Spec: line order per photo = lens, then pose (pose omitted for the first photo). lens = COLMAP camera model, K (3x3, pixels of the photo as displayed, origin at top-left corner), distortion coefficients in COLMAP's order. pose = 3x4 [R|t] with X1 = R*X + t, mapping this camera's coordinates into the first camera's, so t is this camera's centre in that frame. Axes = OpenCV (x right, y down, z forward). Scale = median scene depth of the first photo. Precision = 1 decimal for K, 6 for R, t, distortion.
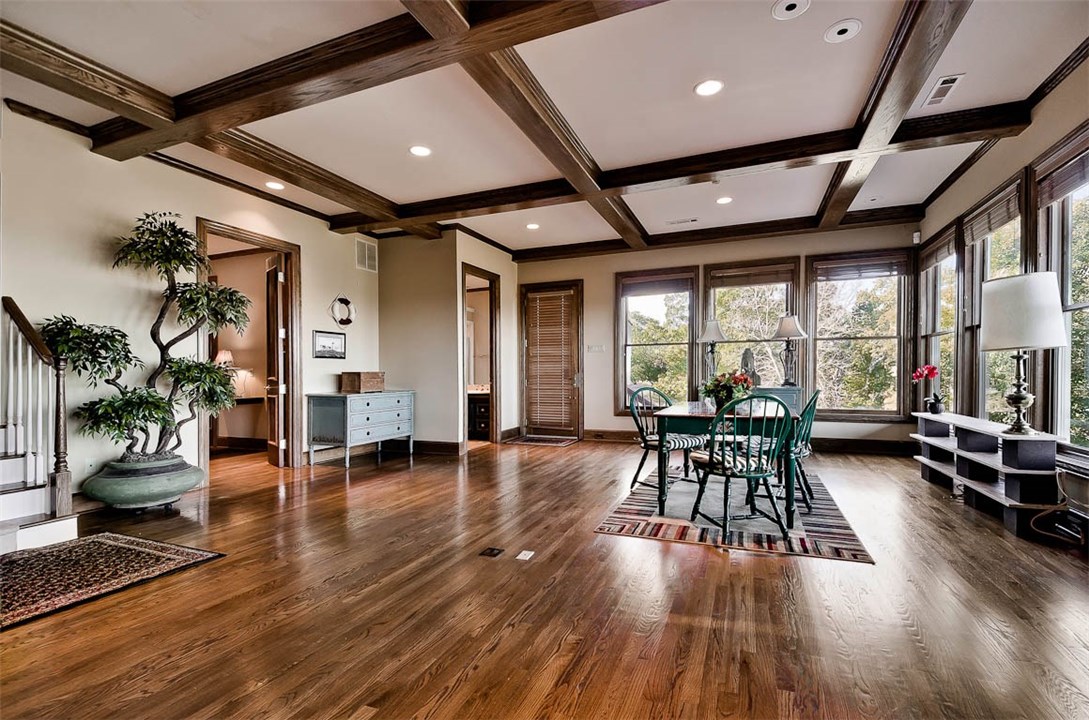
lens RADIAL K [[510.7, 0, 542.4], [0, 510.7, 389.2], [0, 0, 1]] dist [0.016487, -0.000381]
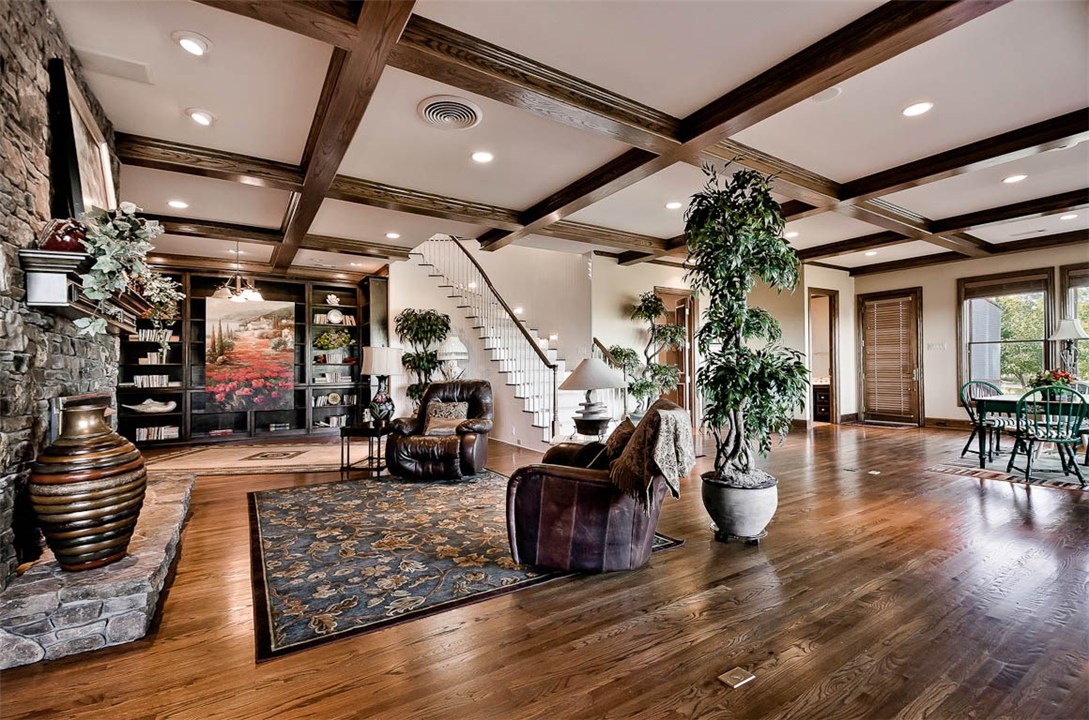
lens RADIAL K [[482.0, 0, 541.4], [0, 482.0, 362.7], [0, 0, 1]] dist [0.000150, -0.012210]
pose [[0.820960, -0.008270, -0.570925, -0.009605], [-0.012663, 0.999385, -0.032686, 0.002300], [0.570845, 0.034064, 0.820351, -0.393636]]
